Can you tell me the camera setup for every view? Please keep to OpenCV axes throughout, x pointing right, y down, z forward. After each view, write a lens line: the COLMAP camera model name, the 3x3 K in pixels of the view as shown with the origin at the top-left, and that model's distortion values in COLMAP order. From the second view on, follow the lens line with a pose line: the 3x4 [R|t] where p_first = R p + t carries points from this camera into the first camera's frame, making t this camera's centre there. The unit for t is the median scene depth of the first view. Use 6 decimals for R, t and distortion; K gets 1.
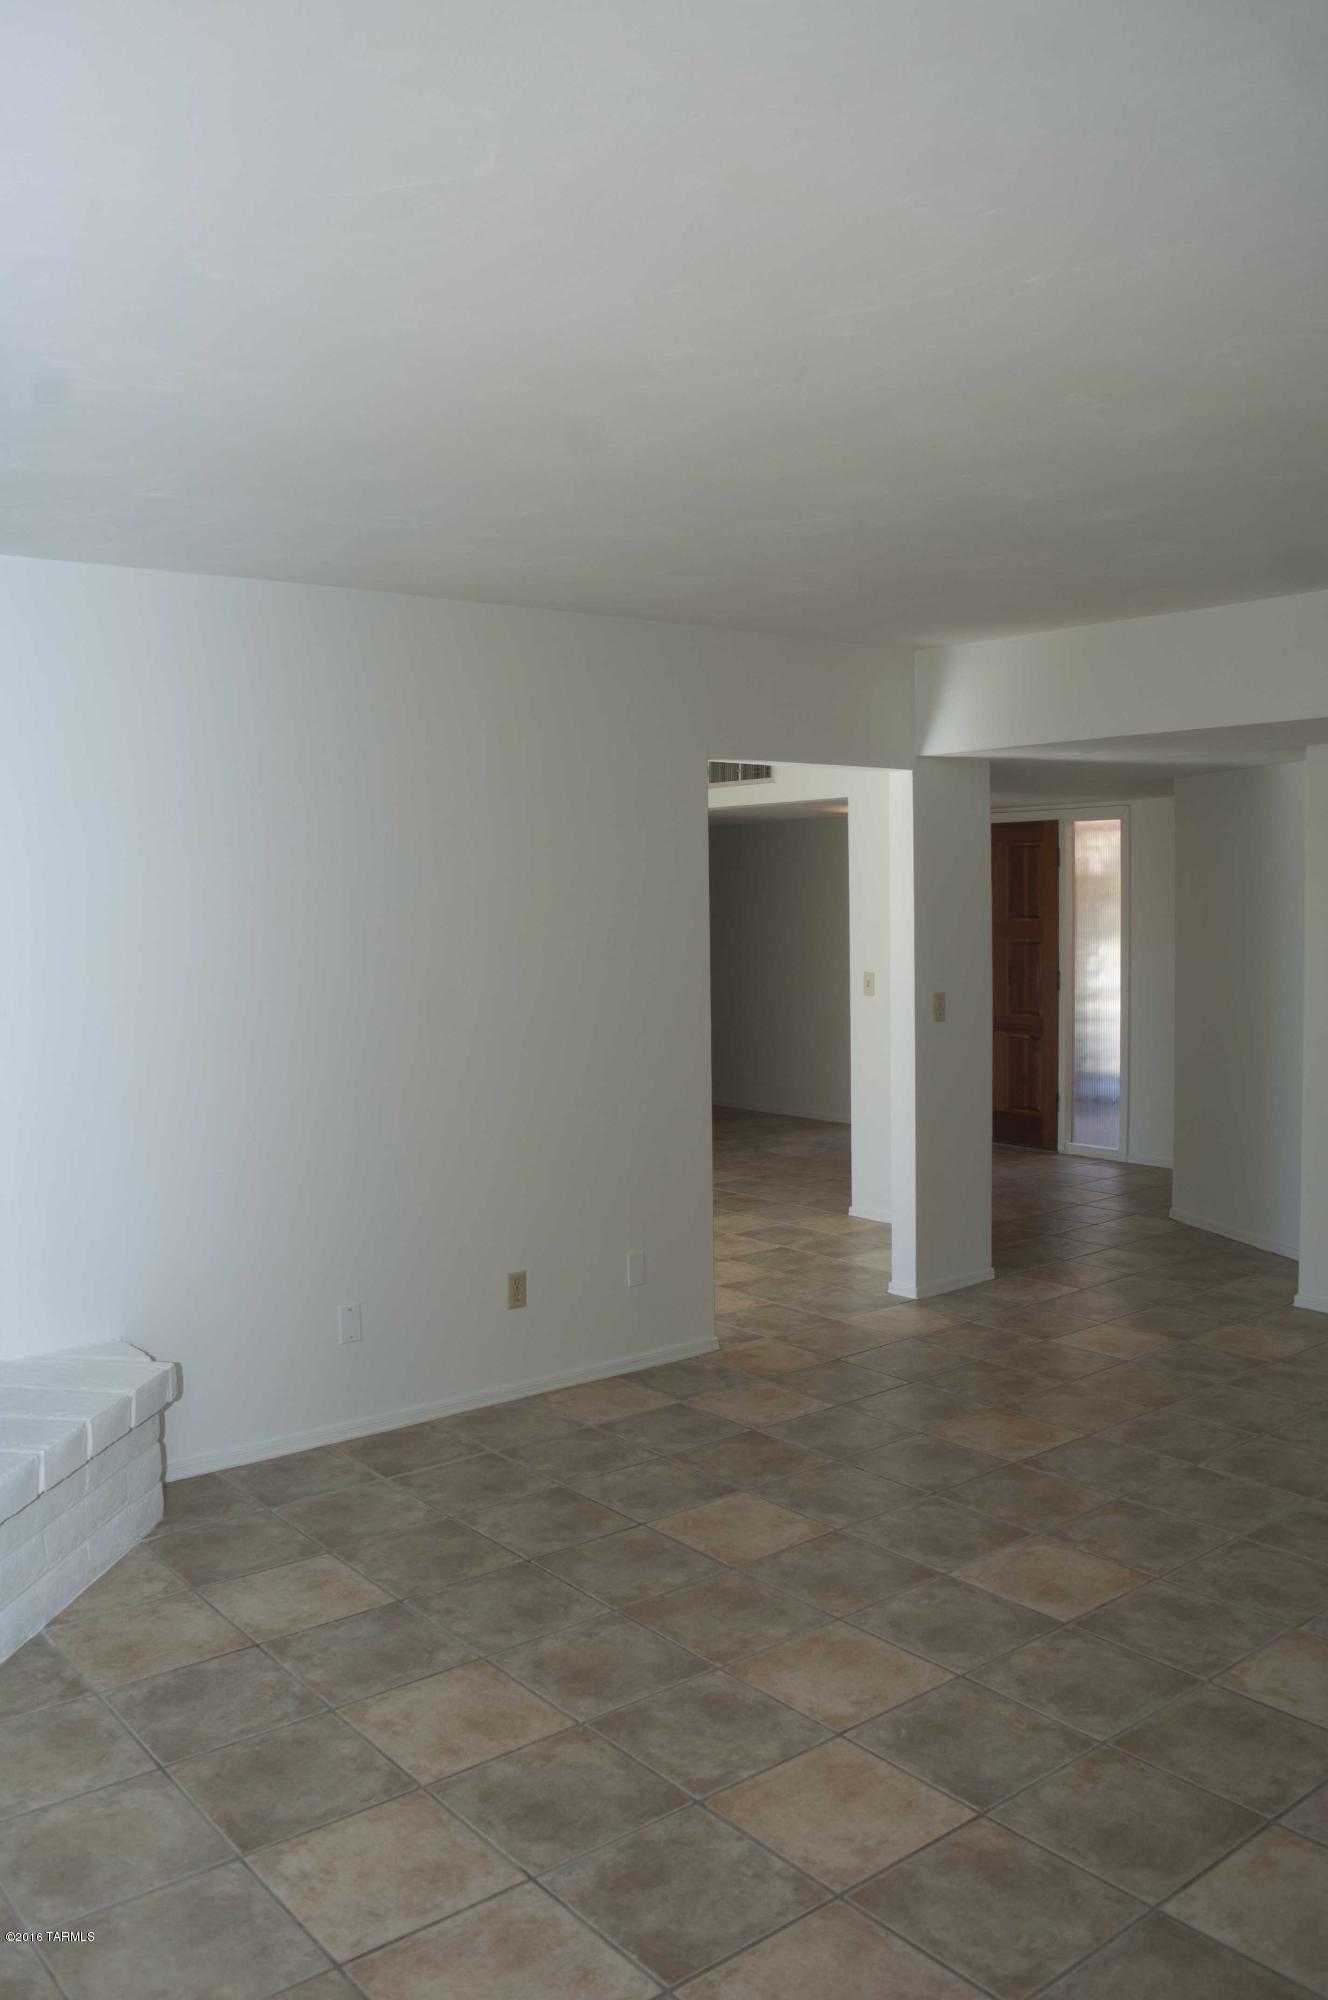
lens RADIAL K [[1552.8, 0, 671.4], [0, 1552.8, 995.3], [0, 0, 1]] dist [-0.096288, 0.022916]
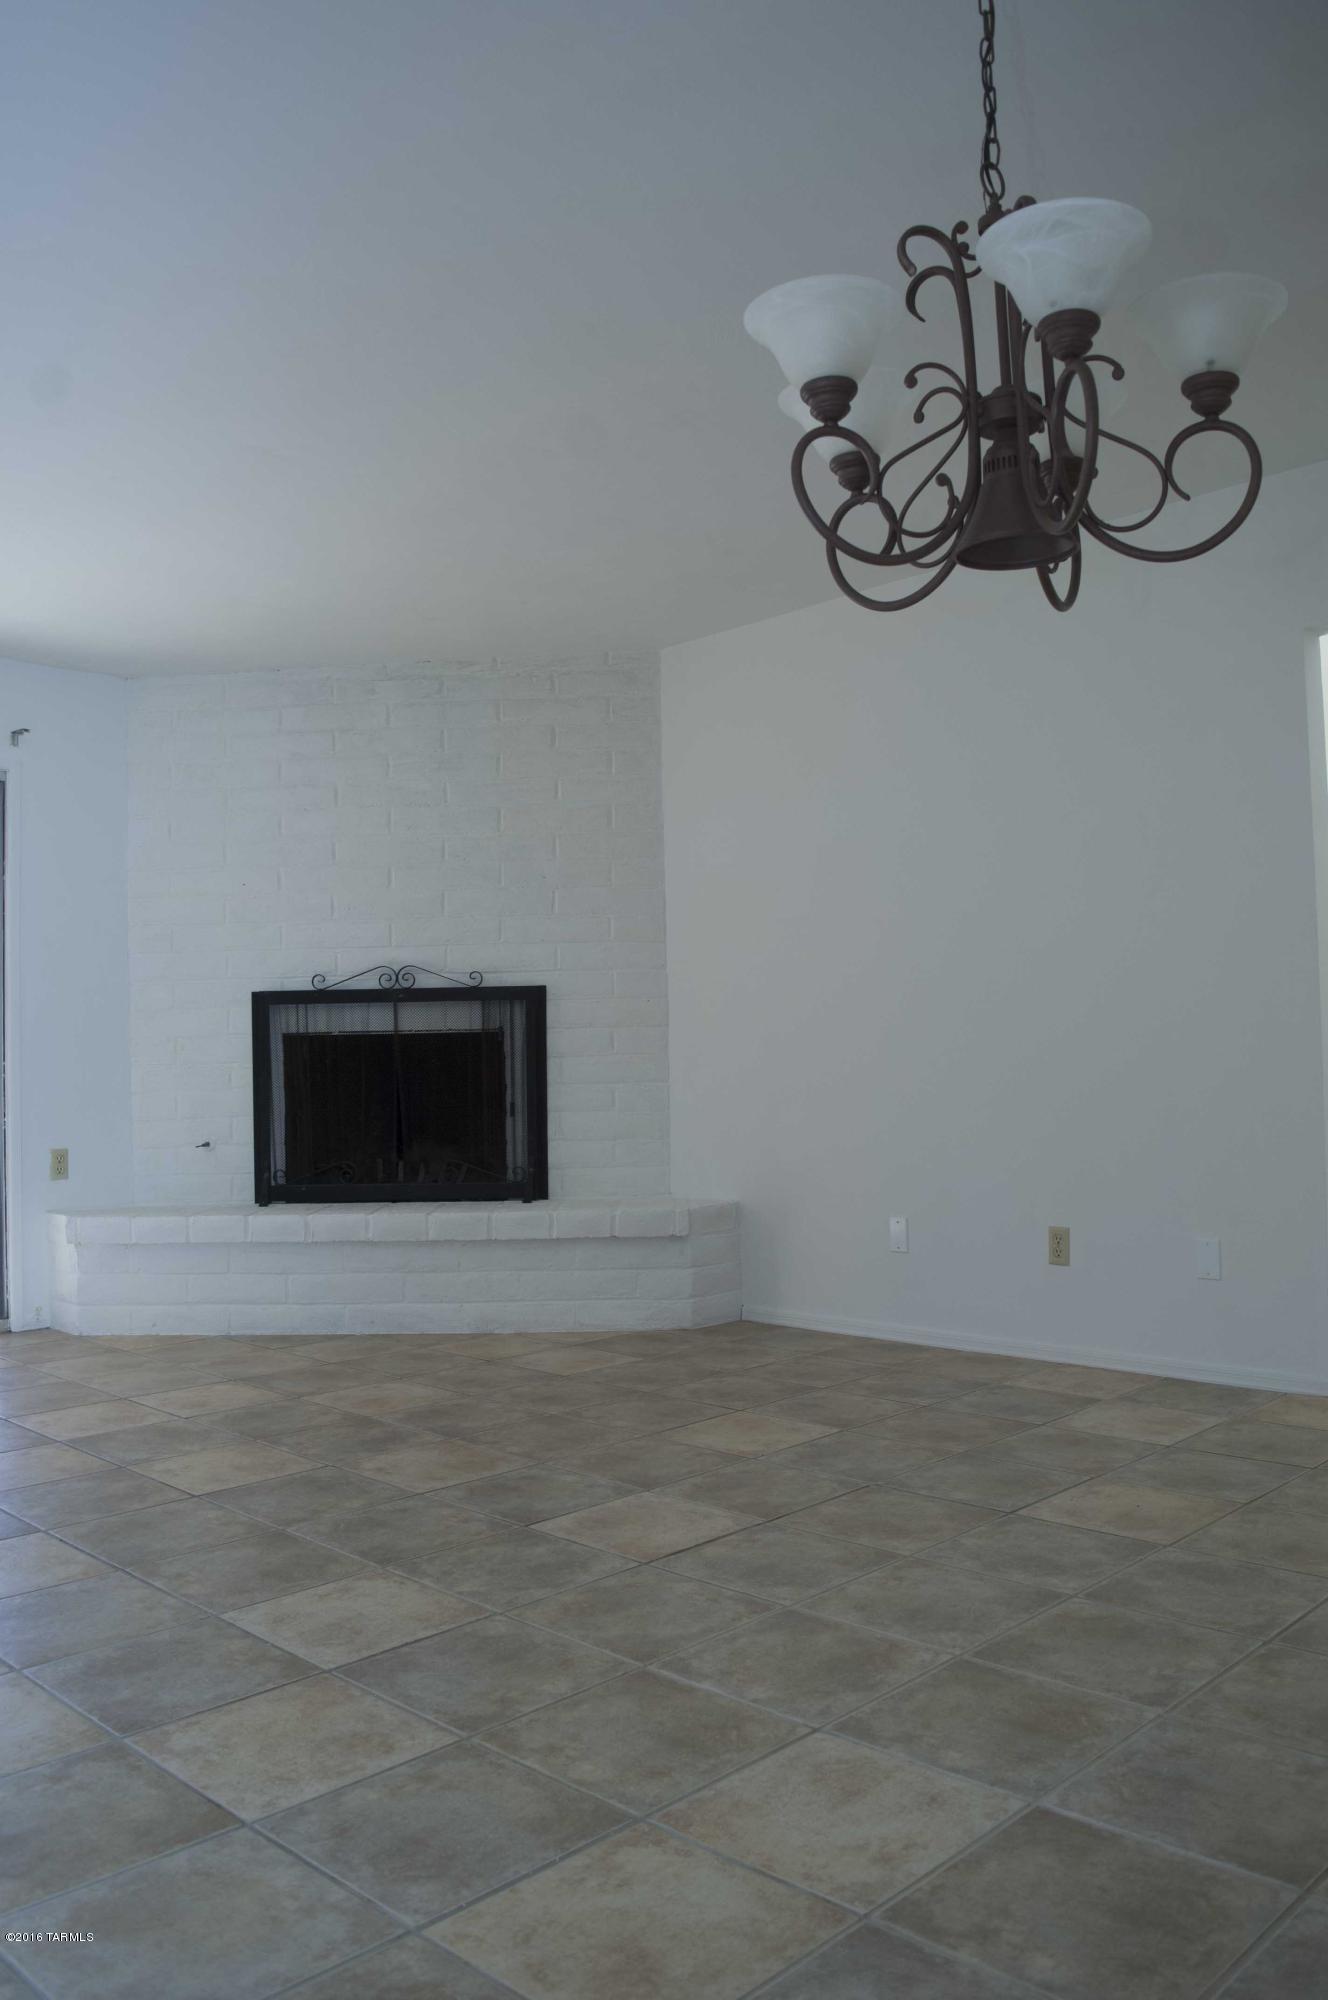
lens RADIAL K [[1552.8, 0, 645.0], [0, 1552.8, 997.0], [0, 0, 1]] dist [-0.096288, 0.022916]
pose [[0.111377, -0.025642, -0.993447, 1.055987], [-0.039809, 0.998750, -0.030242, 0.101310], [0.992981, 0.042916, 0.110217, 0.835819]]
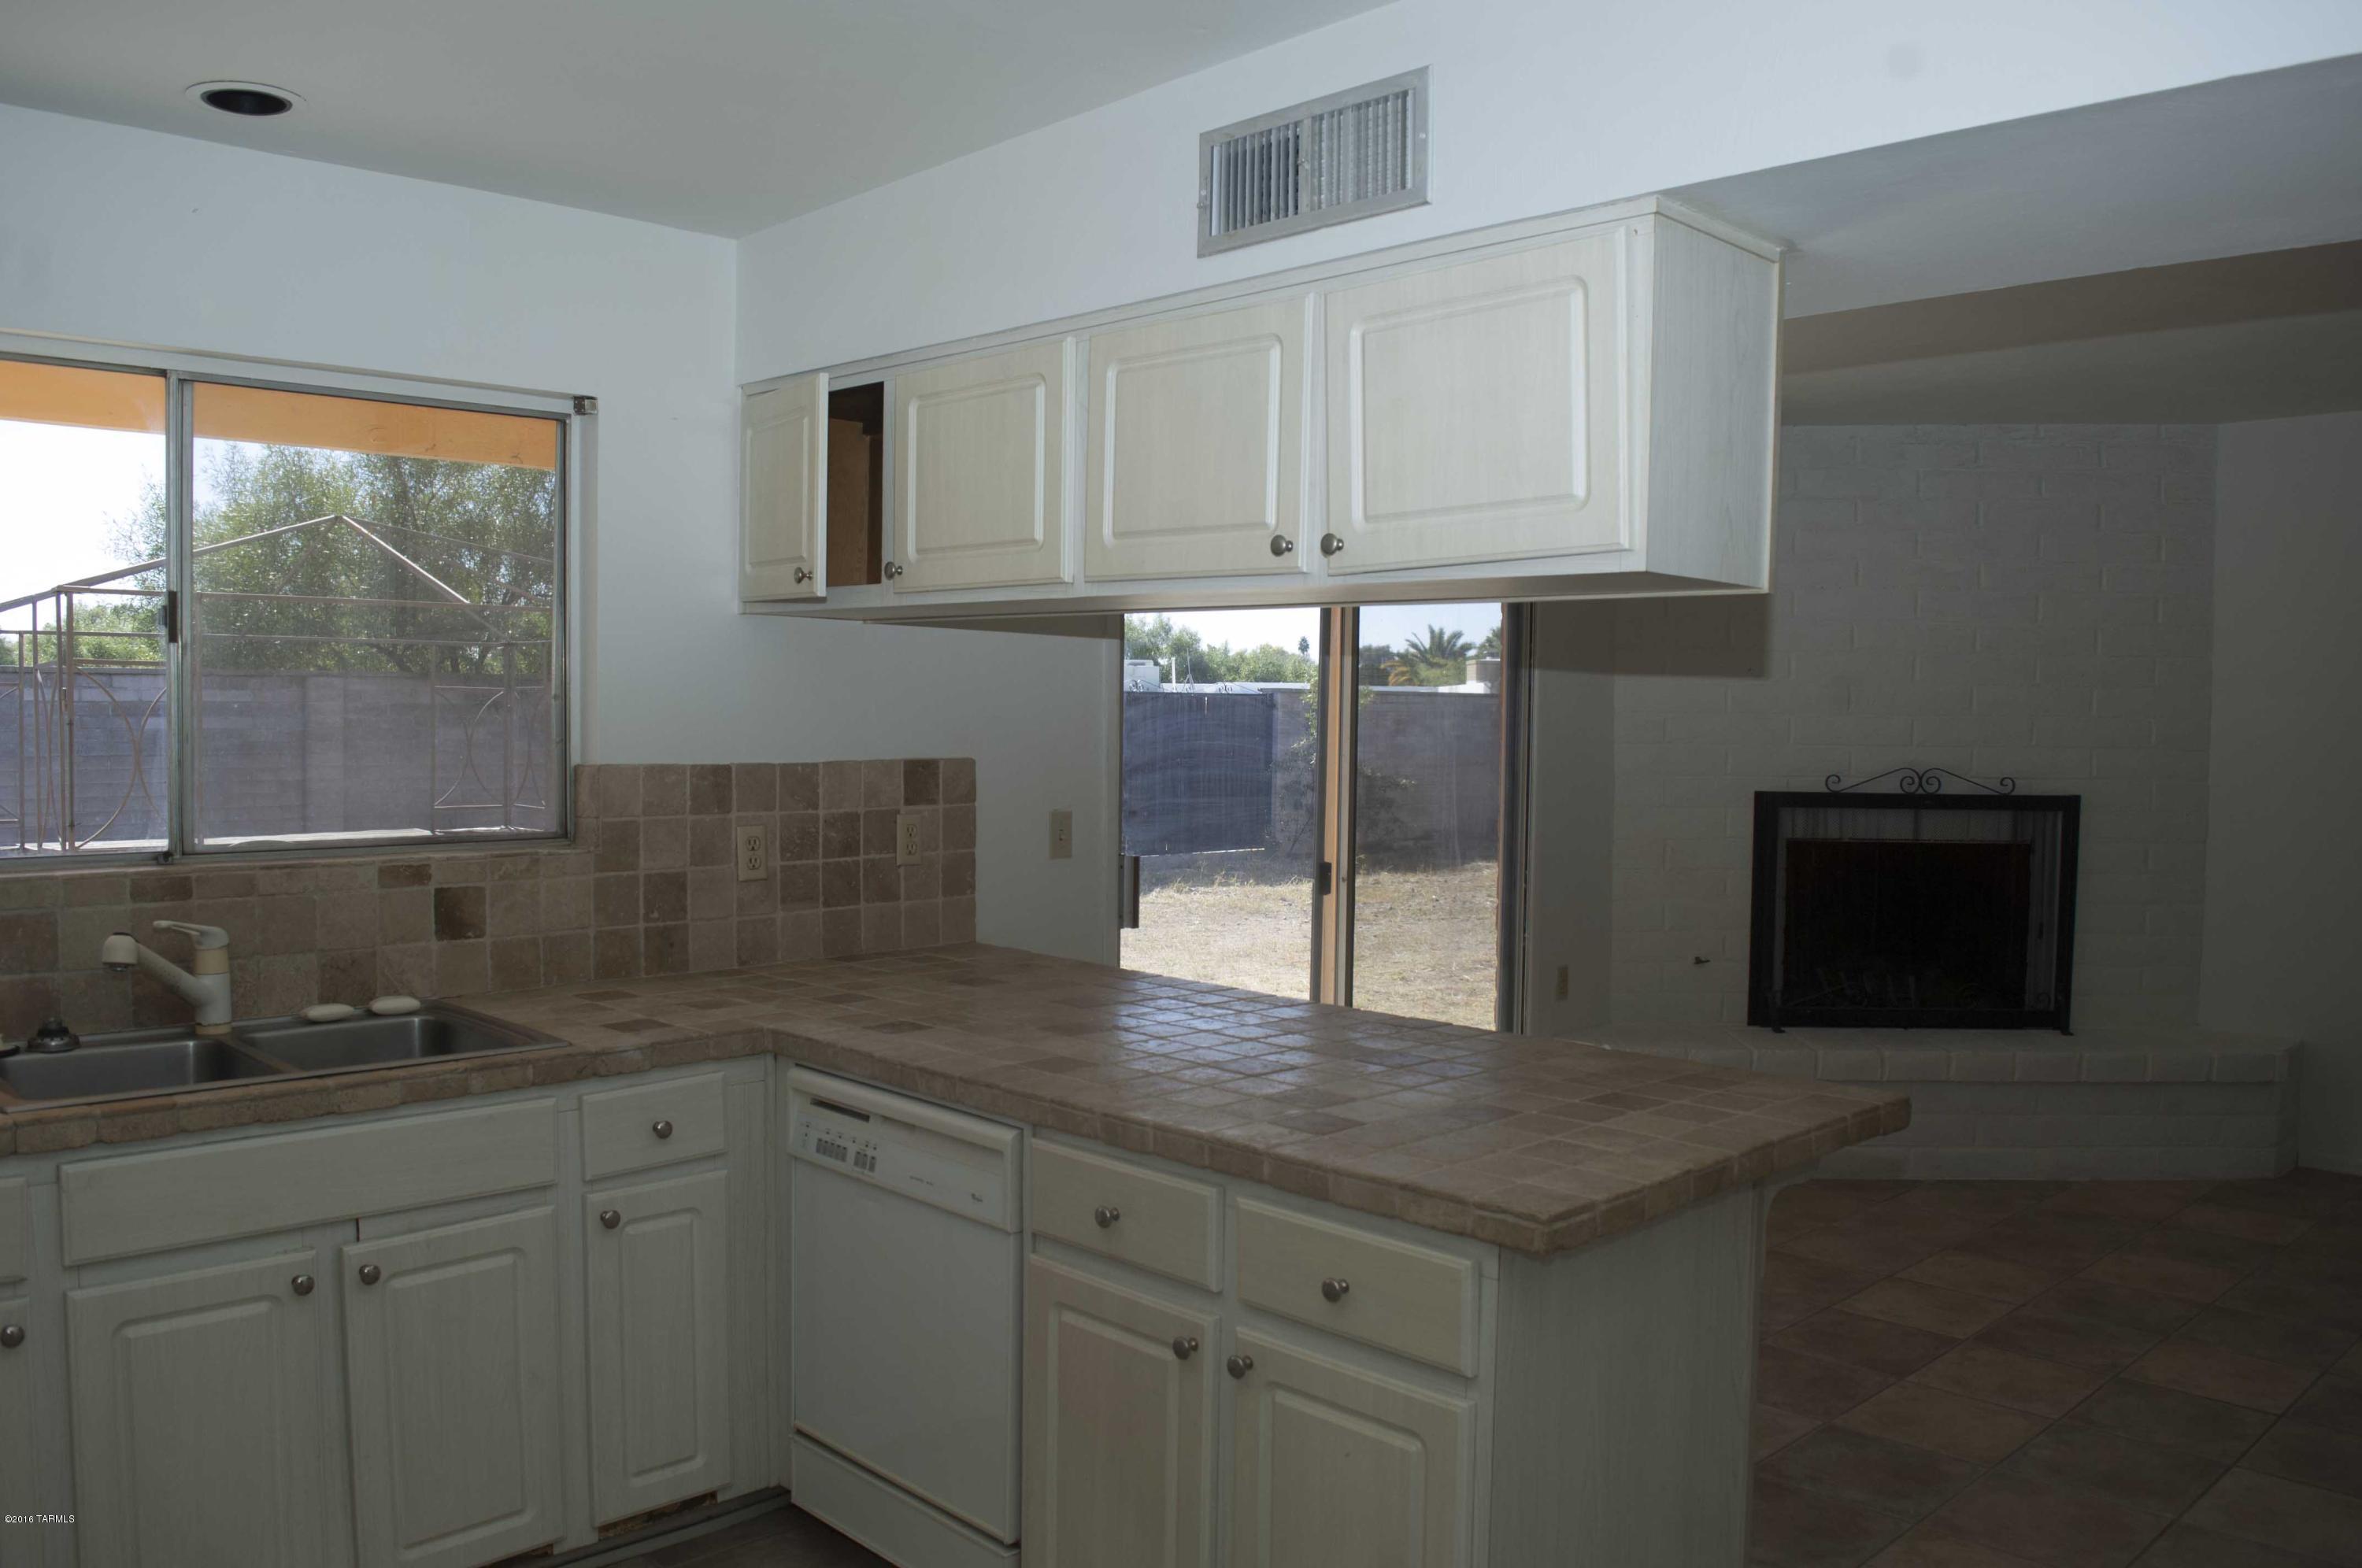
lens RADIAL K [[1833.6, 0, 1175.6], [0, 1833.6, 788.7], [0, 0, 1]] dist [-0.096288, 0.022916]
pose [[0.091044, 0.058815, -0.994109, 1.044416], [-0.070001, 0.996163, 0.052525, 0.013947], [0.993384, 0.064806, 0.094812, -0.052001]]
